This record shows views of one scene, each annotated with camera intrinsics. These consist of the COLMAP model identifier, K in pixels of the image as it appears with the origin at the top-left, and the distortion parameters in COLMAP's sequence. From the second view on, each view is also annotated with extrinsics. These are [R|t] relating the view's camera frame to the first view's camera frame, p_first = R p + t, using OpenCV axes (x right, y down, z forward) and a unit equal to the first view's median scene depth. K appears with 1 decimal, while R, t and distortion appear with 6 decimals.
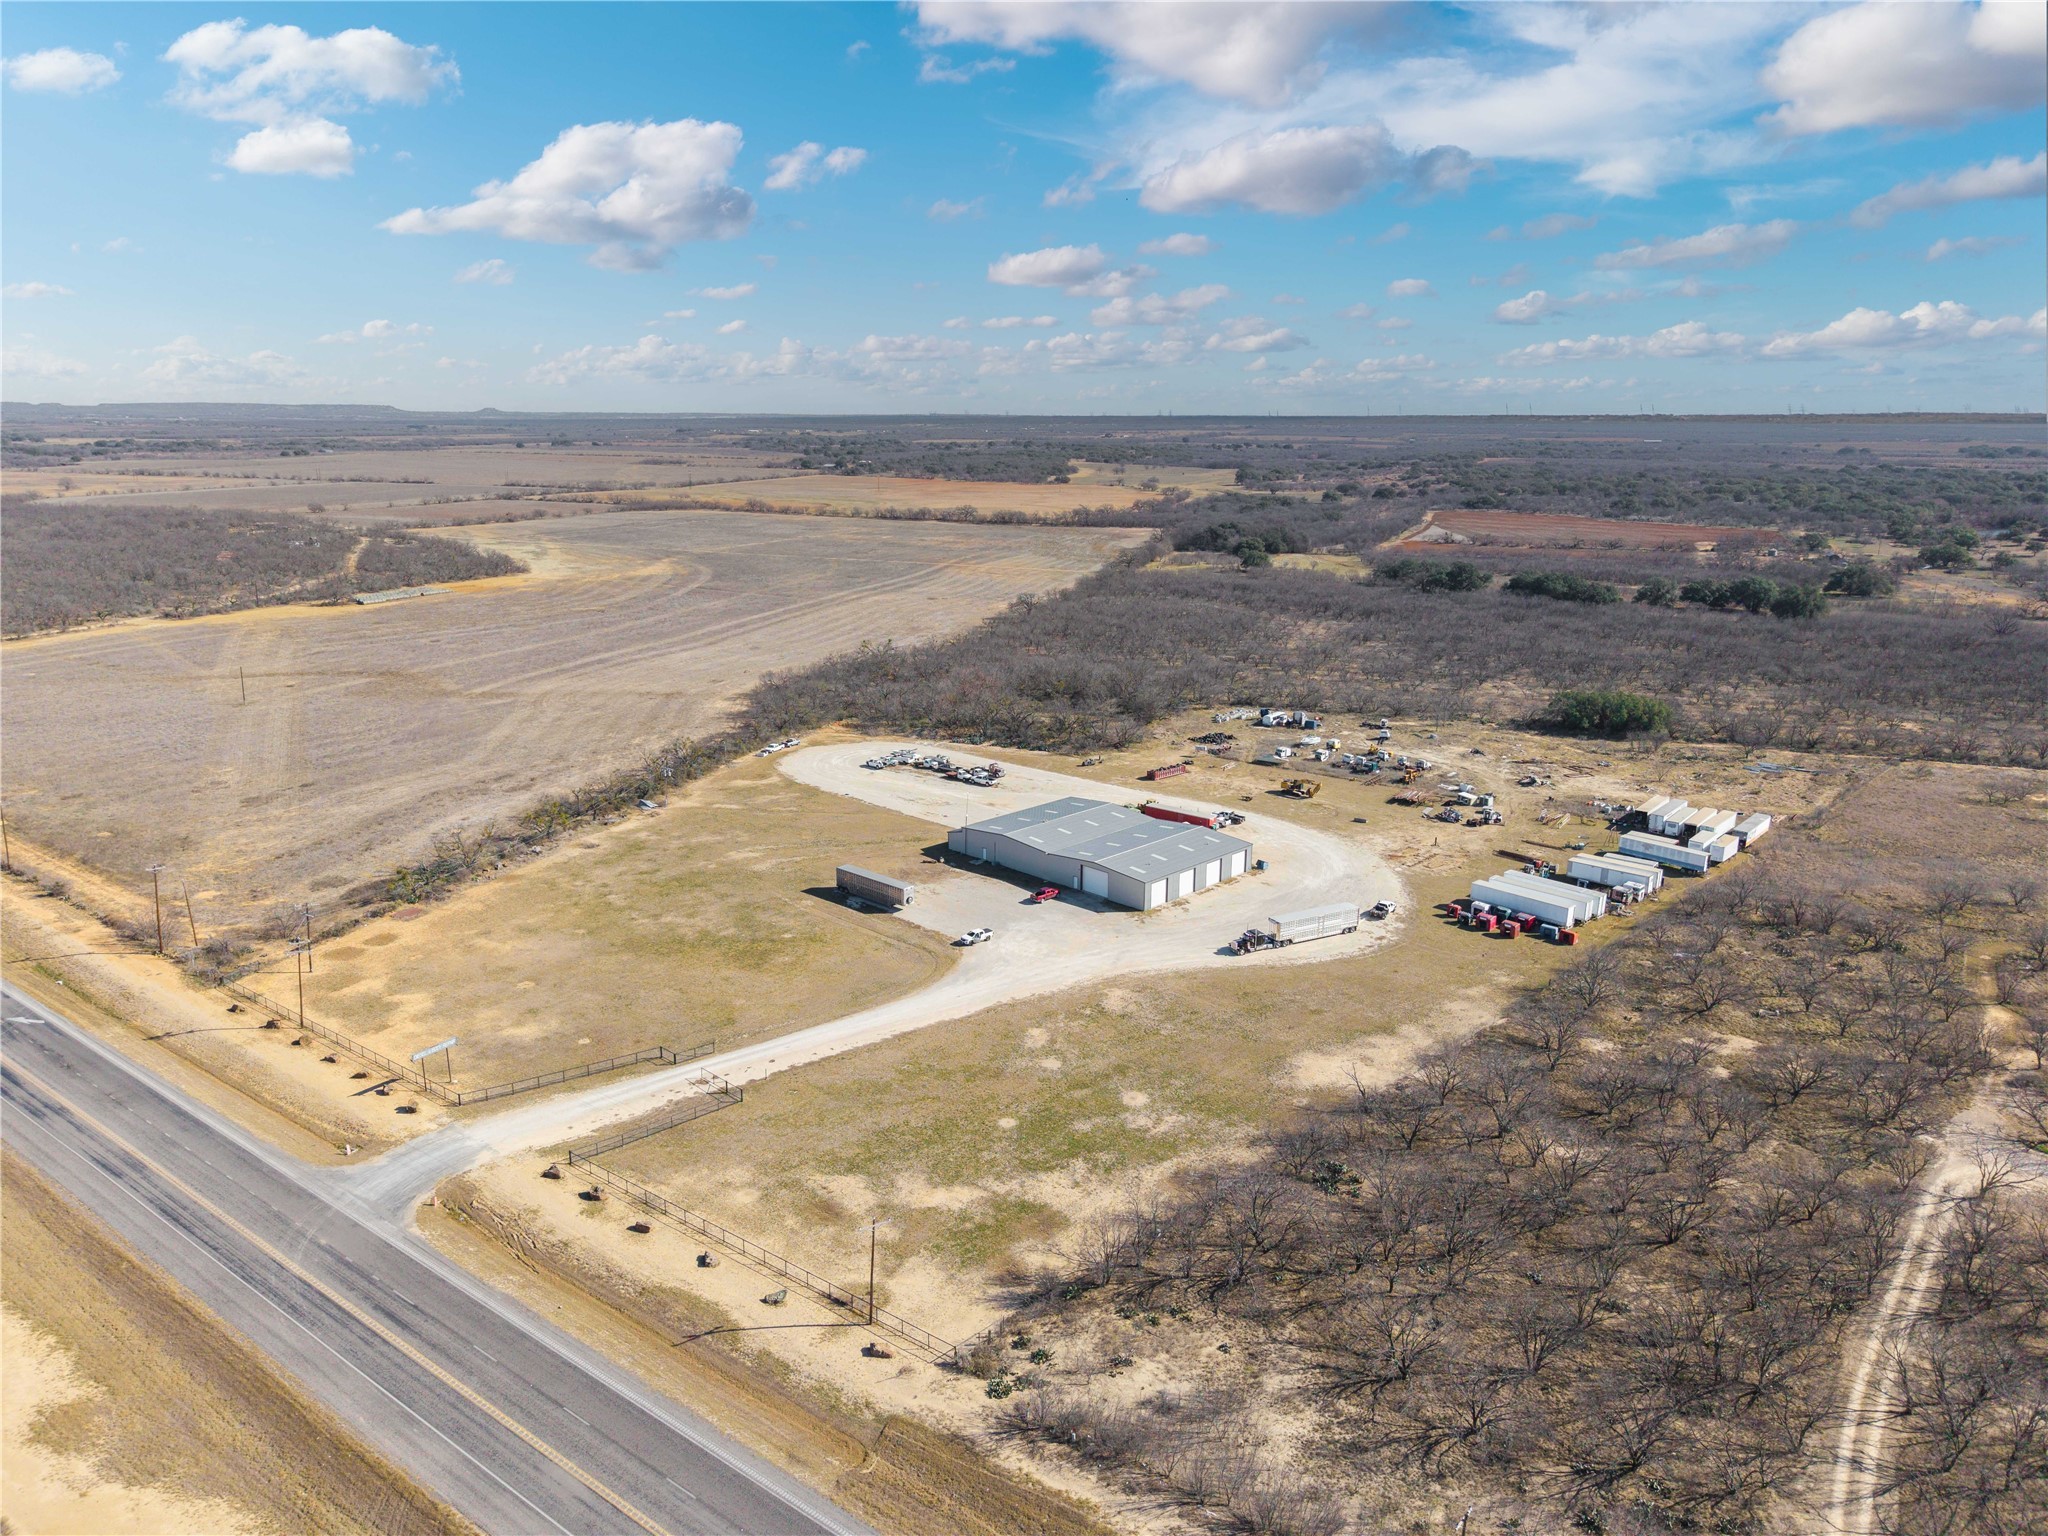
lens RADIAL K [[1366.6, 0, 1029.1], [0, 1366.6, 750.5], [0, 0, 1]] dist [0.032526, -0.035446]
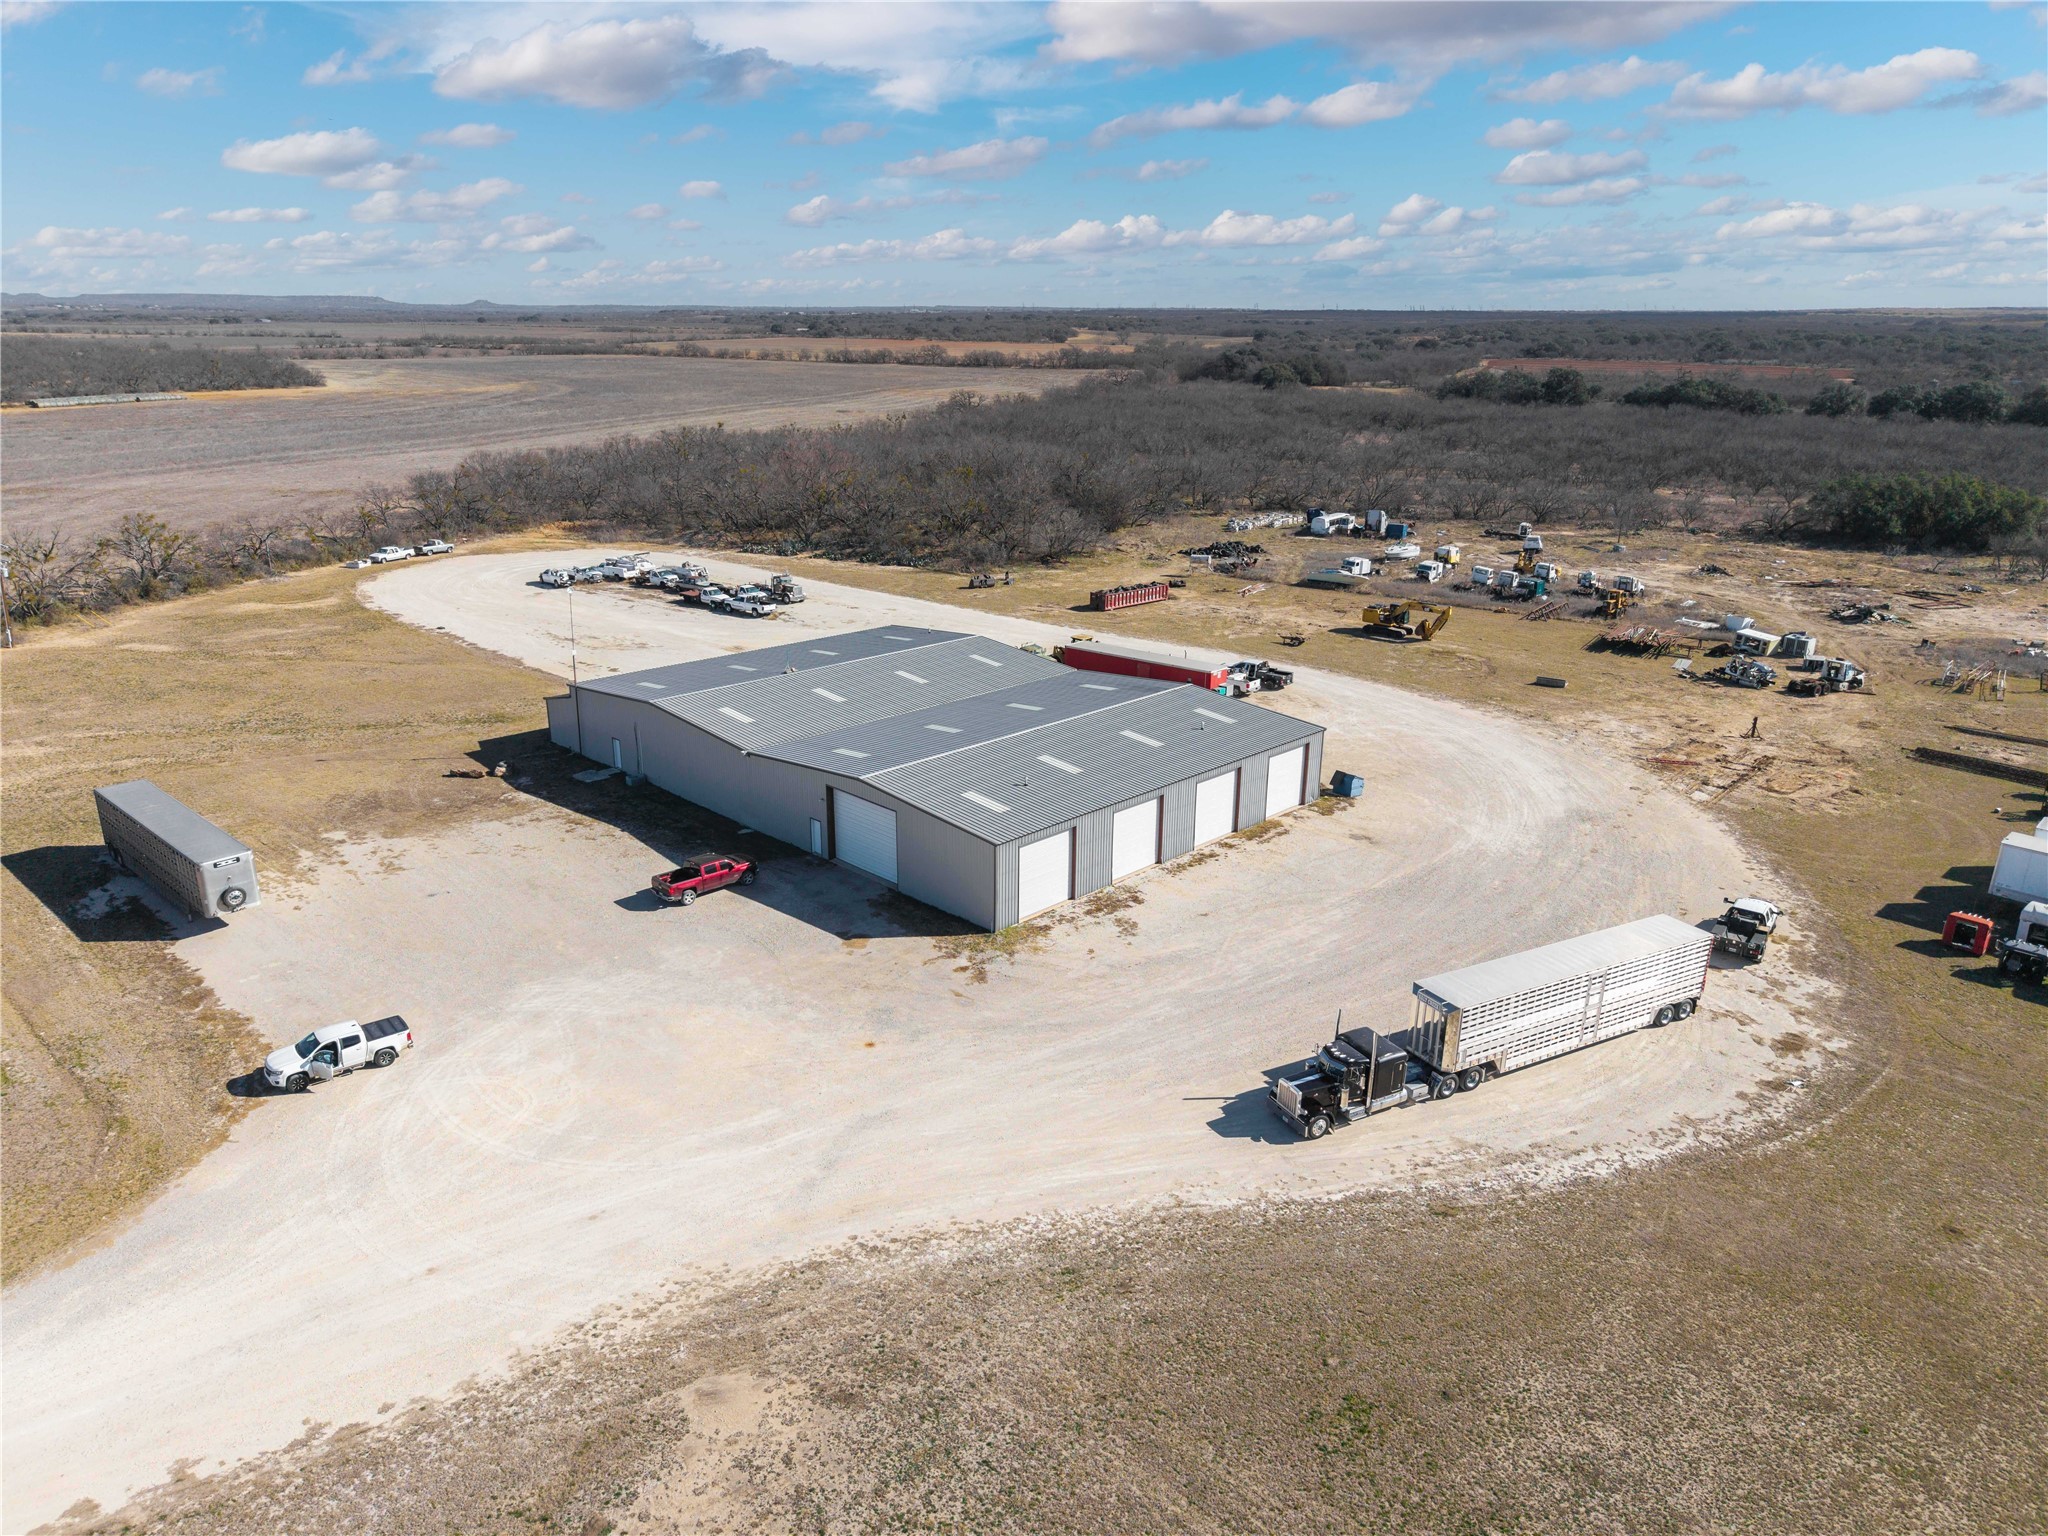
lens RADIAL K [[1366.6, 0, 1028.0], [0, 1366.6, 774.6], [0, 0, 1]] dist [0.032526, -0.035446]
pose [[0.999957, 0.003987, -0.008362, 0.102012], [-0.003268, 0.996436, 0.084285, 0.058796], [0.008668, -0.084254, 0.996407, 0.742610]]
